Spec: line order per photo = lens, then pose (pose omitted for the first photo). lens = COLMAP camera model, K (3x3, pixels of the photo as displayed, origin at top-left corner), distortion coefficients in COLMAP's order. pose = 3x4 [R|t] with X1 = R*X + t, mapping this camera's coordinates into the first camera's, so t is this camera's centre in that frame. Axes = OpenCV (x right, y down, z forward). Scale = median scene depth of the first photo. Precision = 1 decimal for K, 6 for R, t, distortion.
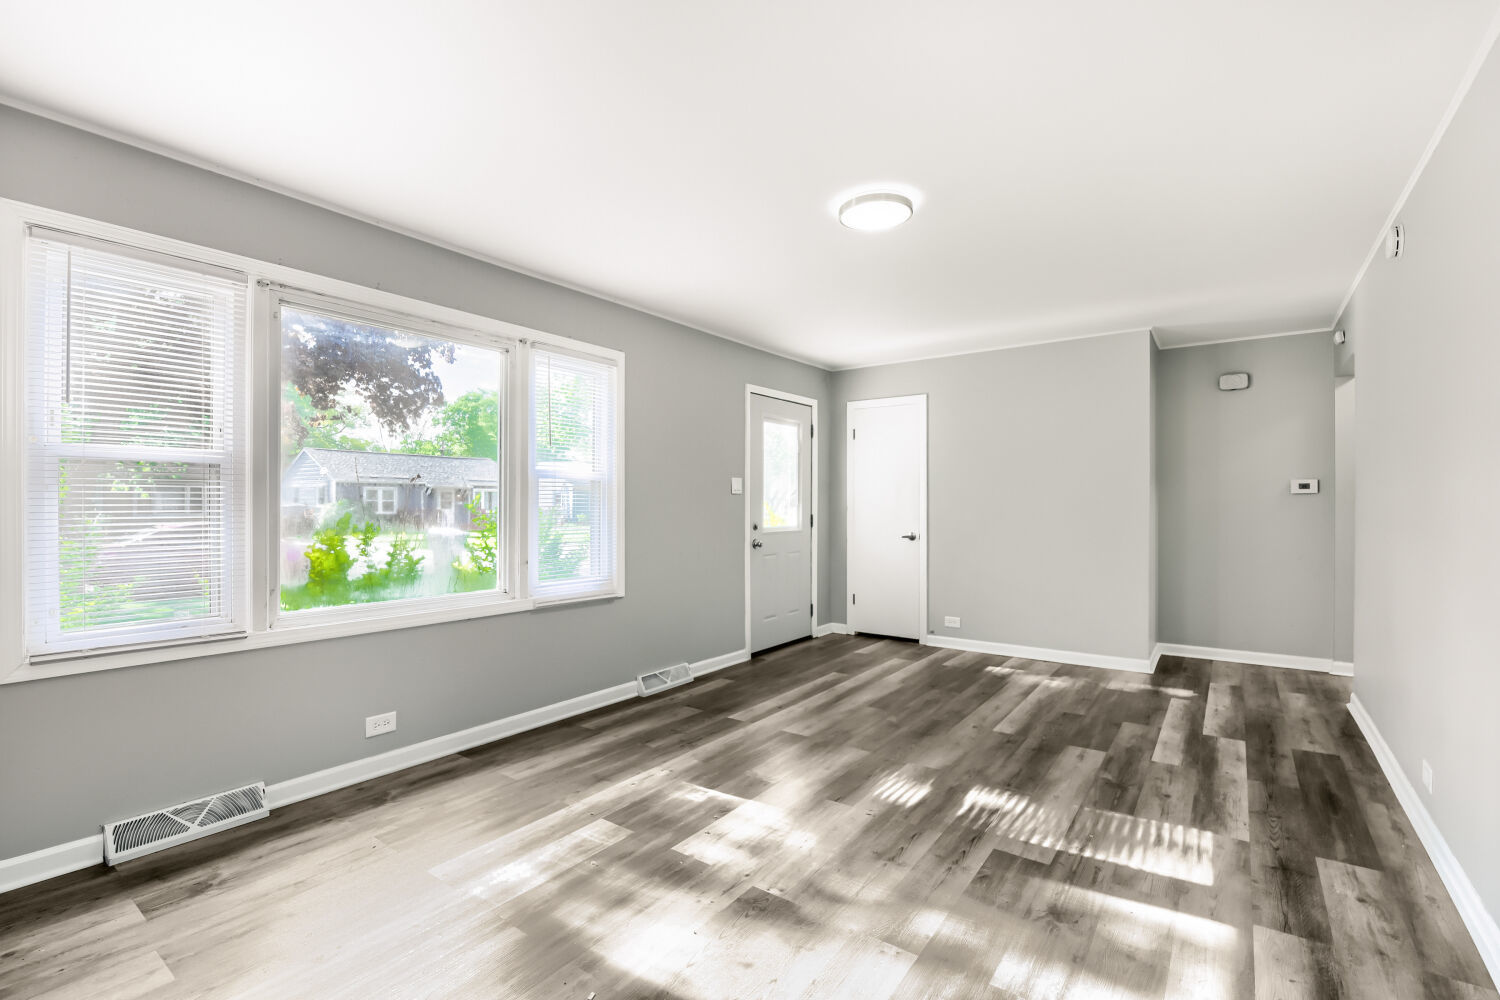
lens RADIAL K [[665.2, 0, 762.7], [0, 665.2, 518.5], [0, 0, 1]] dist [0.000060, -0.009657]
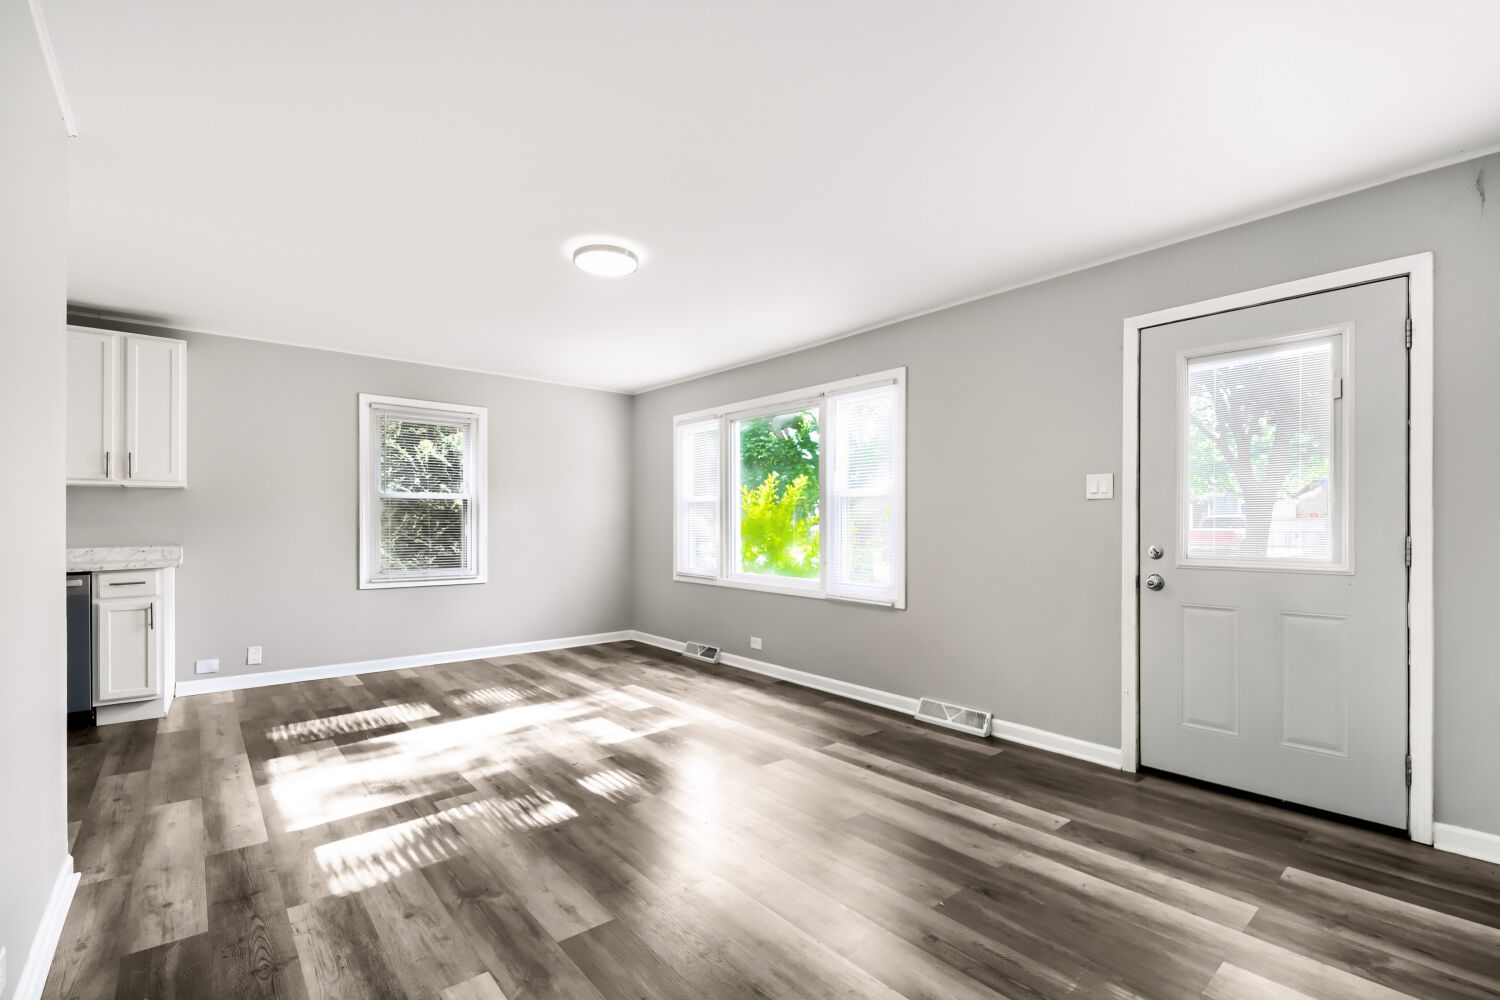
lens RADIAL K [[665.2, 0, 762.7], [0, 665.2, 518.5], [0, 0, 1]] dist [0.000060, -0.009657]
pose [[-0.239258, -0.010077, -0.970904, 1.196579], [-0.022269, 0.999740, -0.004888, -0.013353], [0.970701, 0.020452, -0.239420, 1.507692]]
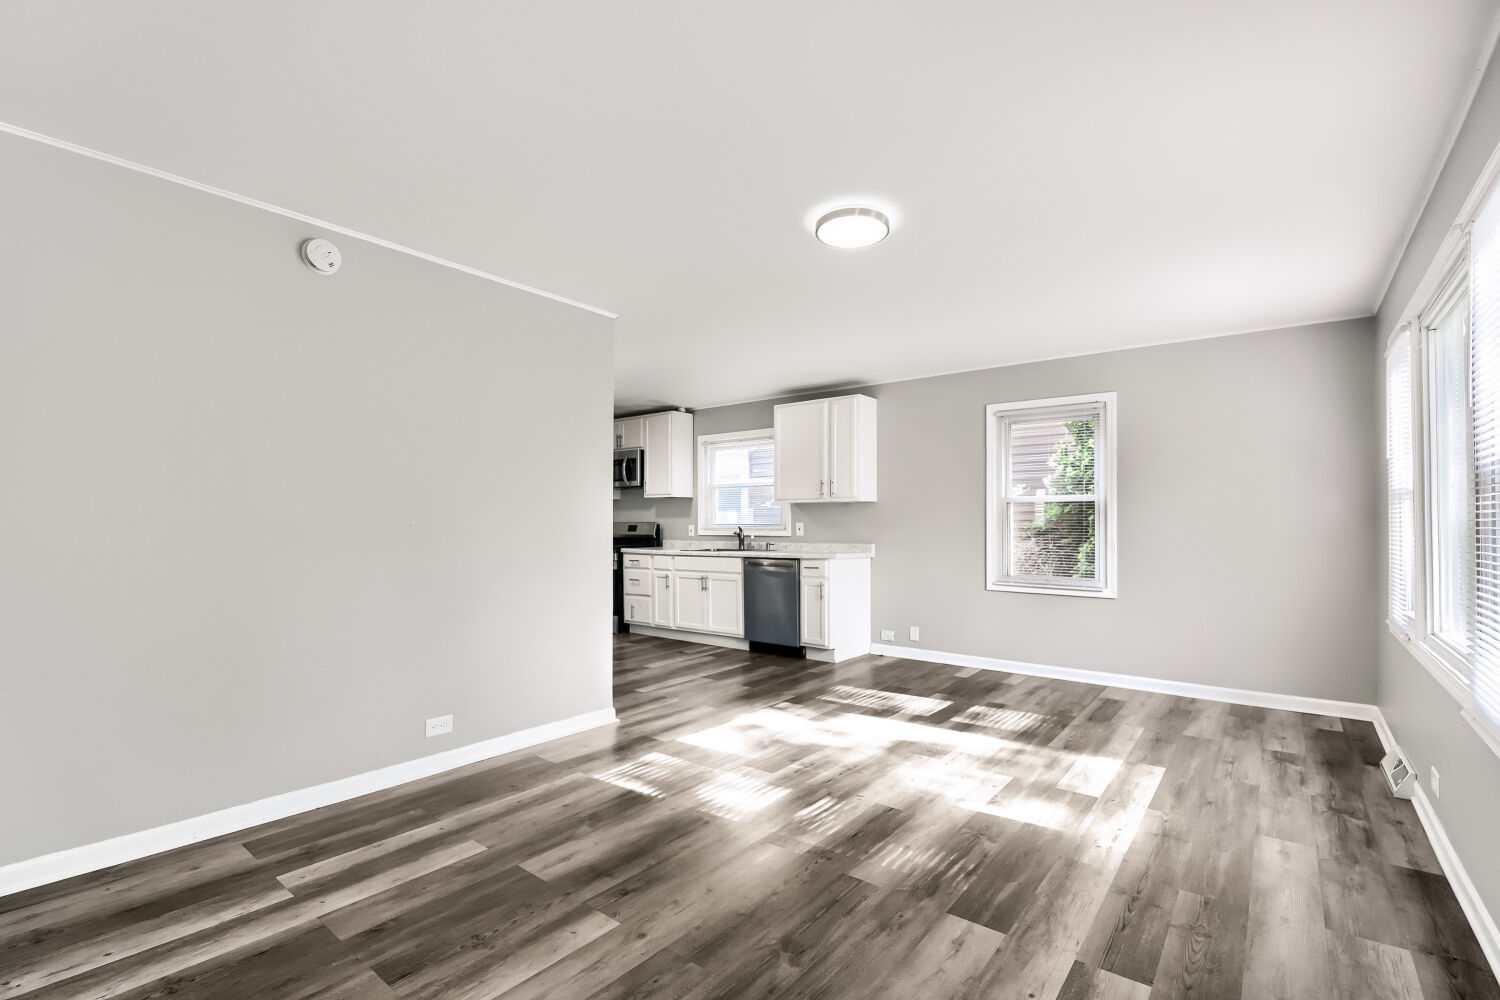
lens RADIAL K [[665.2, 0, 762.7], [0, 665.2, 518.5], [0, 0, 1]] dist [0.000060, -0.009657]
pose [[-0.998913, -0.000725, 0.046613, 0.255903], [-0.000112, 0.999914, 0.013151, -0.036328], [-0.046619, 0.013131, -0.998826, 1.971186]]
